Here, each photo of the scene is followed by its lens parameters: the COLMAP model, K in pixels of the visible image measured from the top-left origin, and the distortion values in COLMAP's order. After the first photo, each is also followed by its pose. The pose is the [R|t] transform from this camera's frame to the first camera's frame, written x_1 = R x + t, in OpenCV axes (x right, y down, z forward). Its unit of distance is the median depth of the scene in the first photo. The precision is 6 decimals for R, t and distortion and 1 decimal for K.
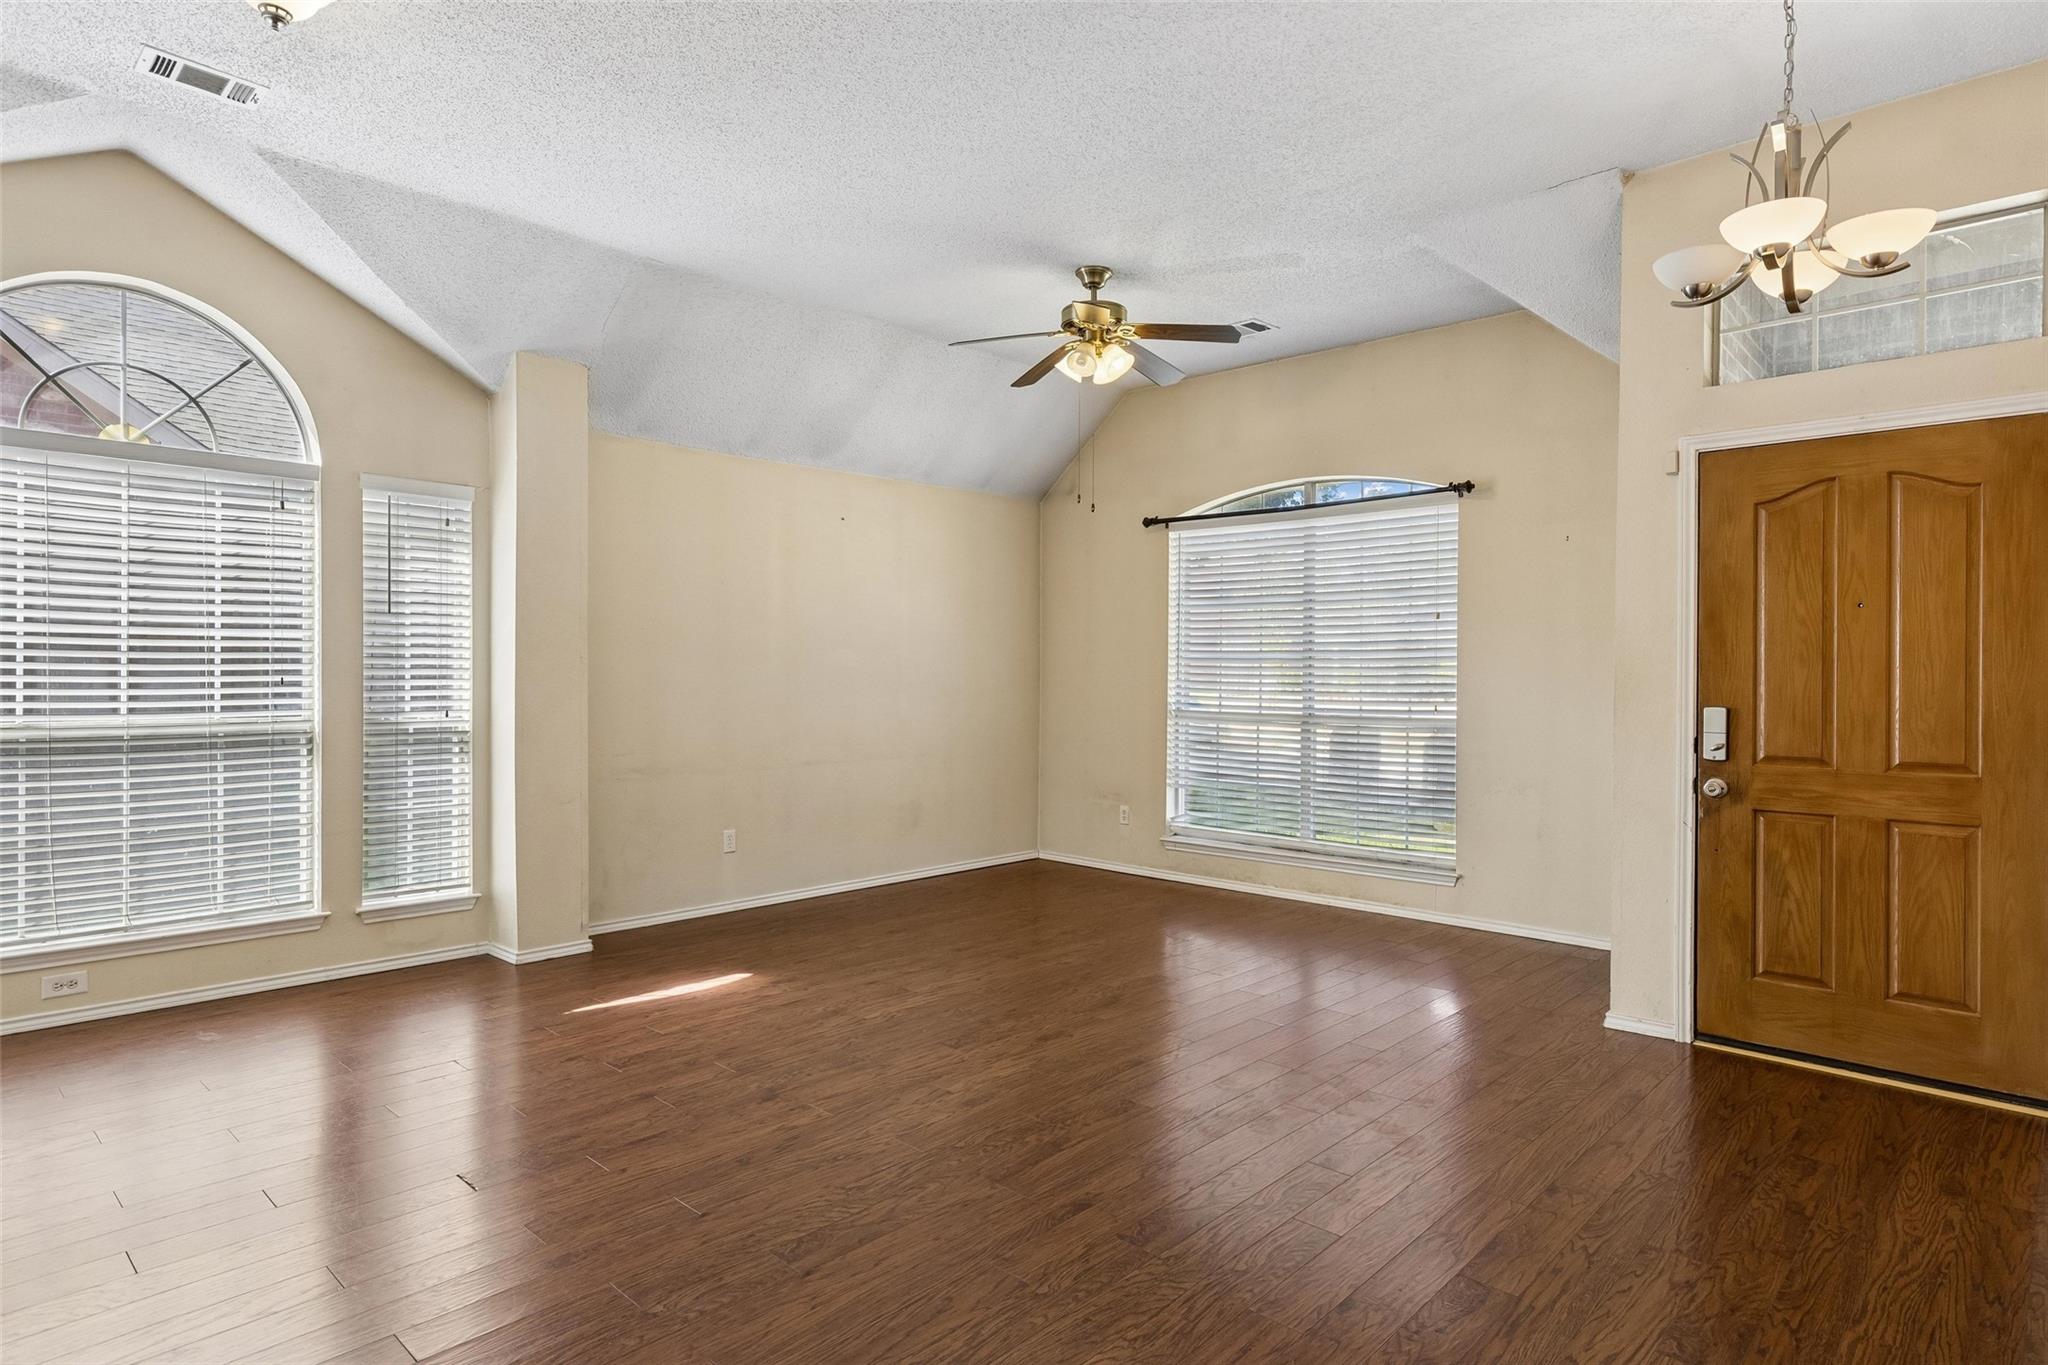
lens RADIAL K [[1146.0, 0, 1025.1], [0, 1146.0, 676.4], [0, 0, 1]] dist [0.007199, -0.000981]
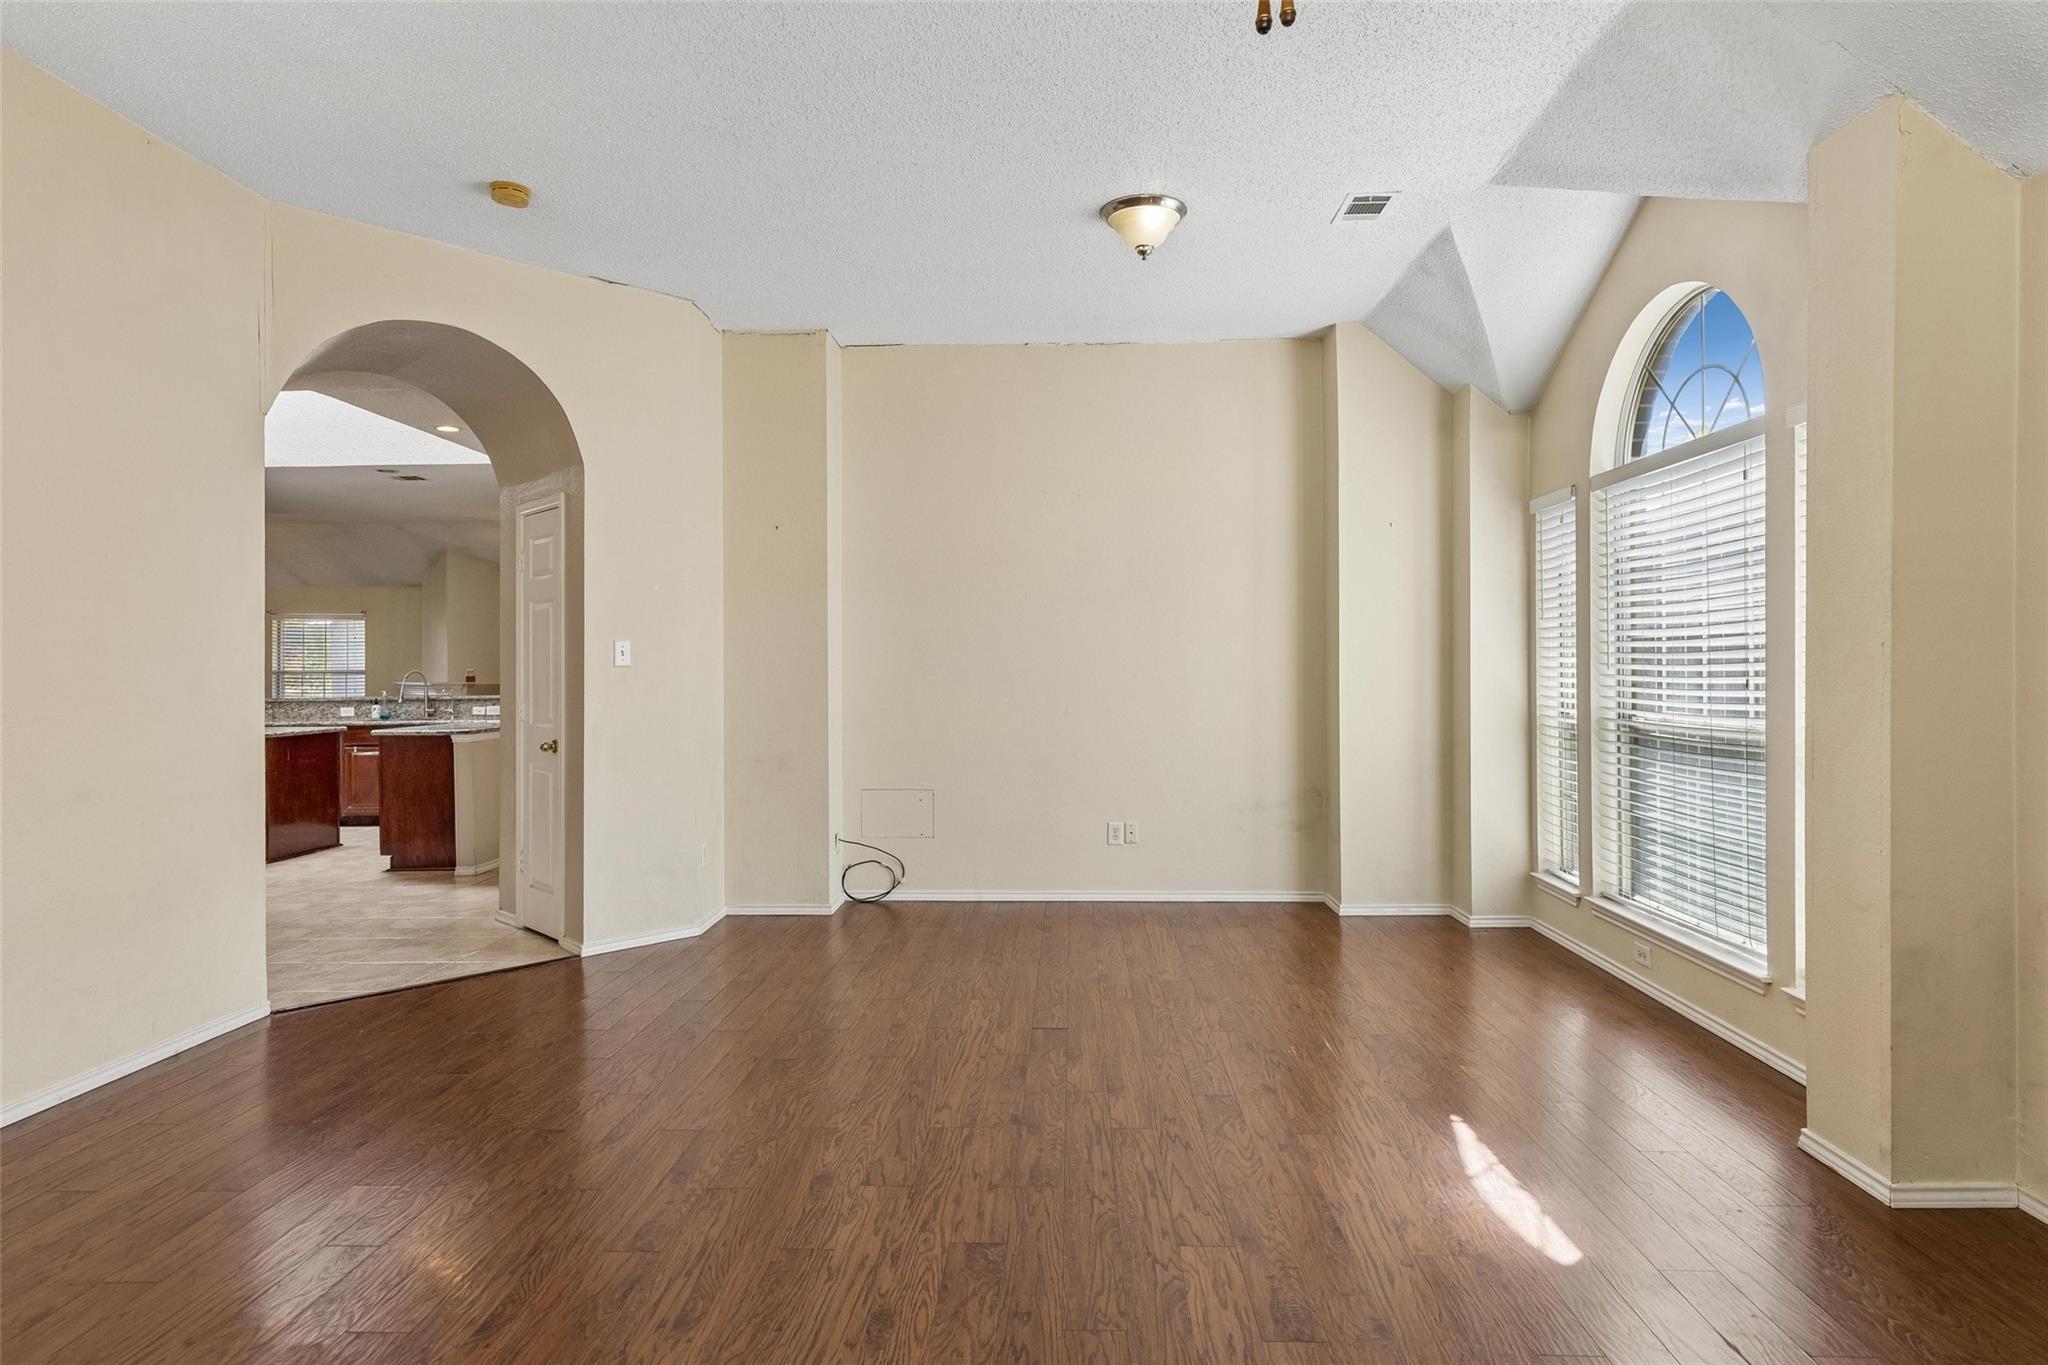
lens RADIAL K [[1146.0, 0, 1059.8], [0, 1146.0, 675.1], [0, 0, 1]] dist [0.007199, -0.000981]
pose [[-0.741572, 0.003276, -0.670865, 0.334876], [-0.002337, 0.999969, 0.007466, -0.008876], [0.670869, 0.007104, -0.741542, 1.485378]]
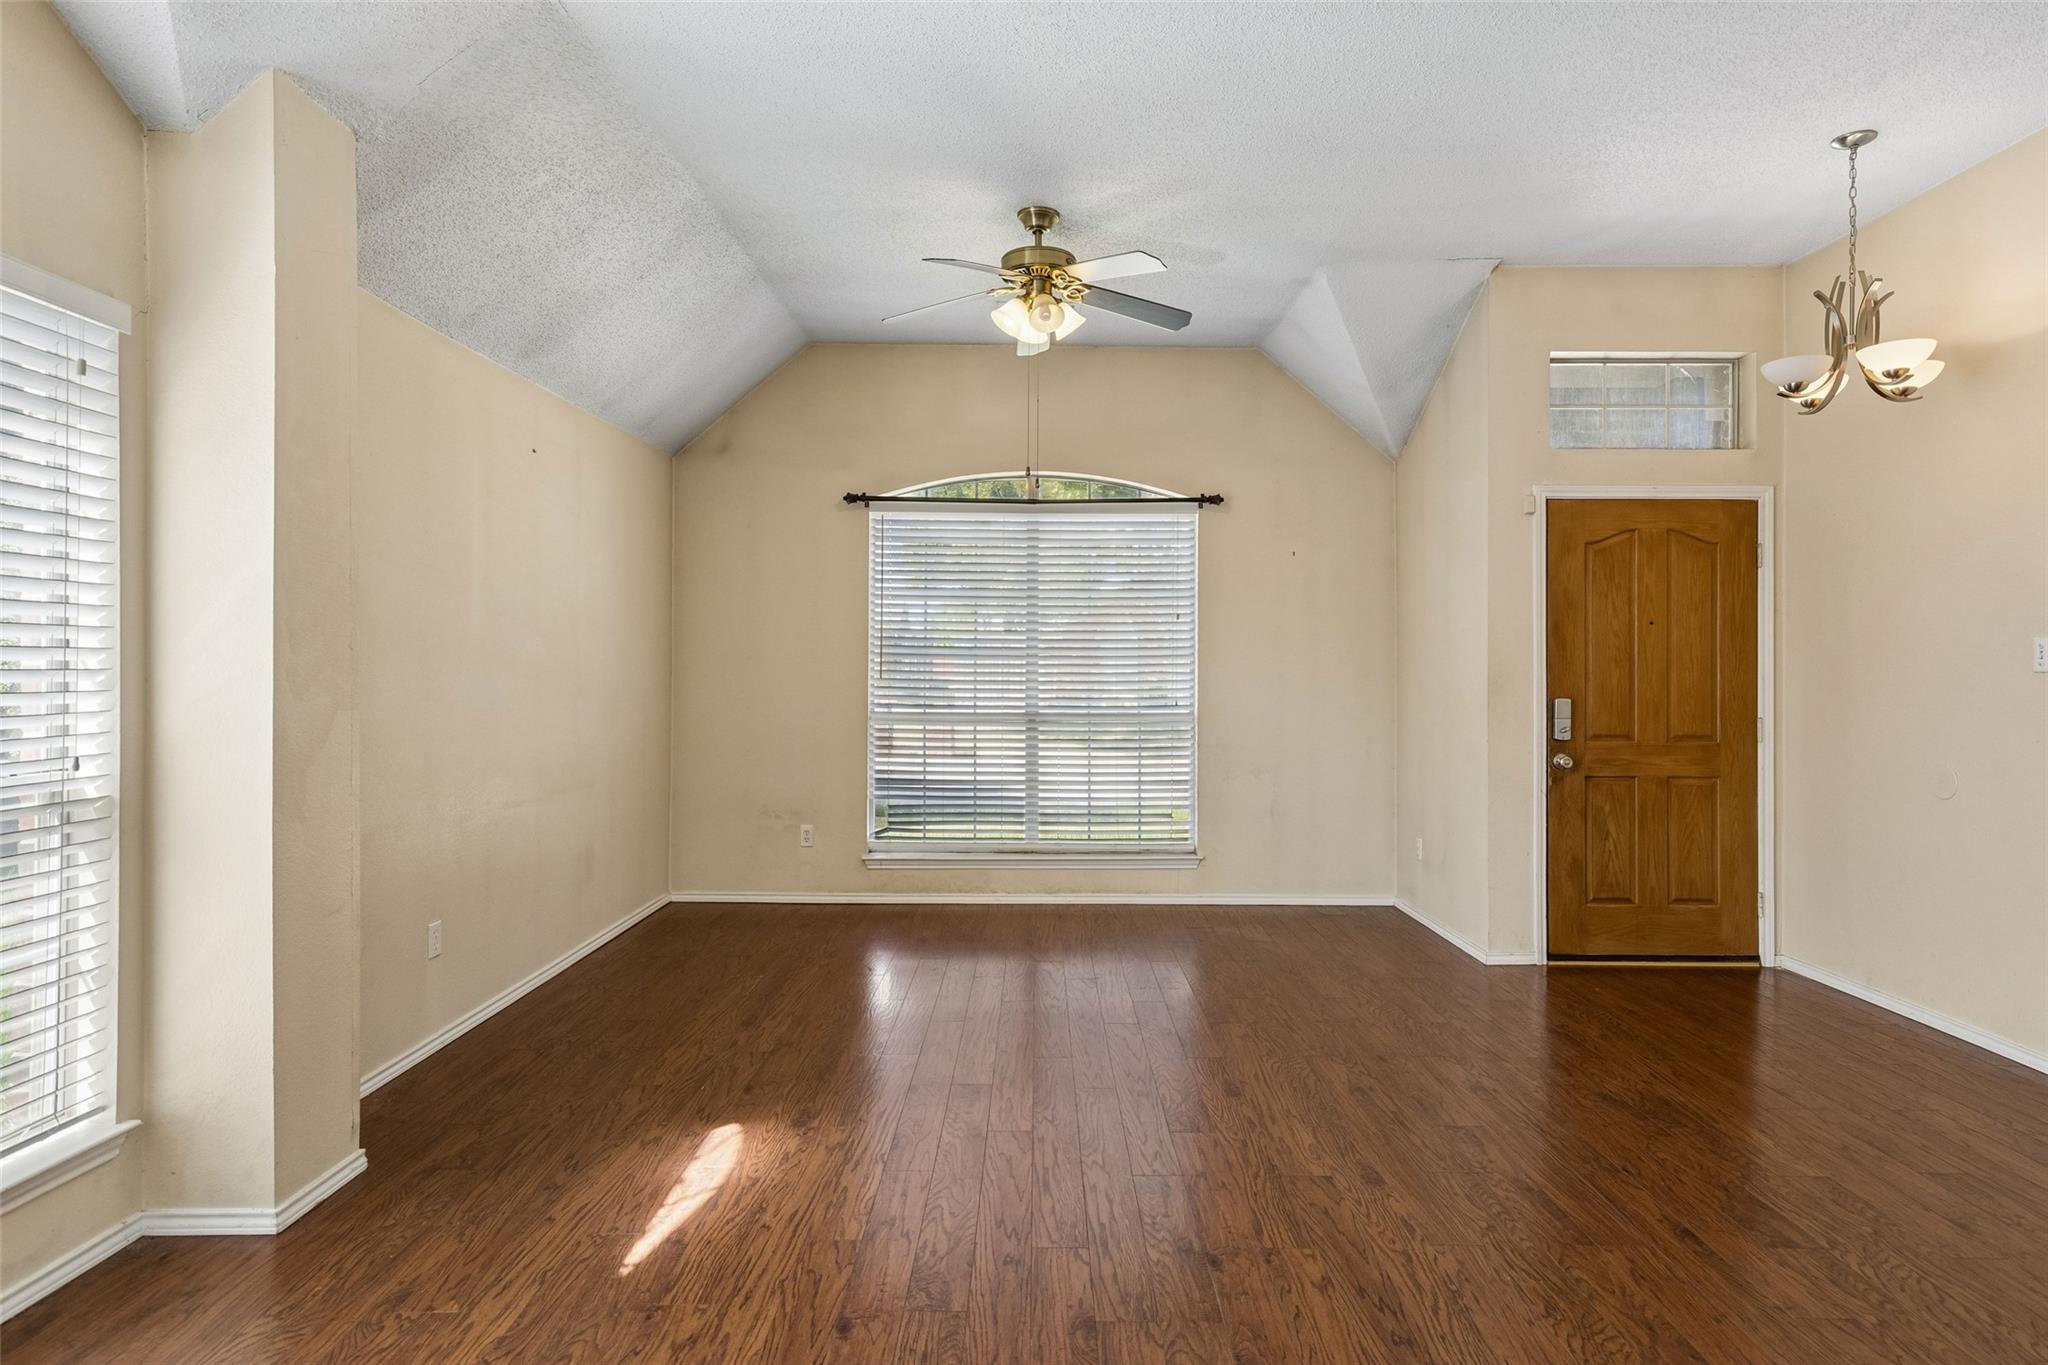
lens RADIAL K [[1146.0, 0, 1058.8], [0, 1146.0, 664.1], [0, 0, 1]] dist [0.007199, -0.000981]
pose [[0.719071, 0.000404, 0.694936, -0.689240], [0.001564, 0.999996, -0.002200, -0.009867], [-0.694935, 0.002669, 0.719068, 0.463762]]
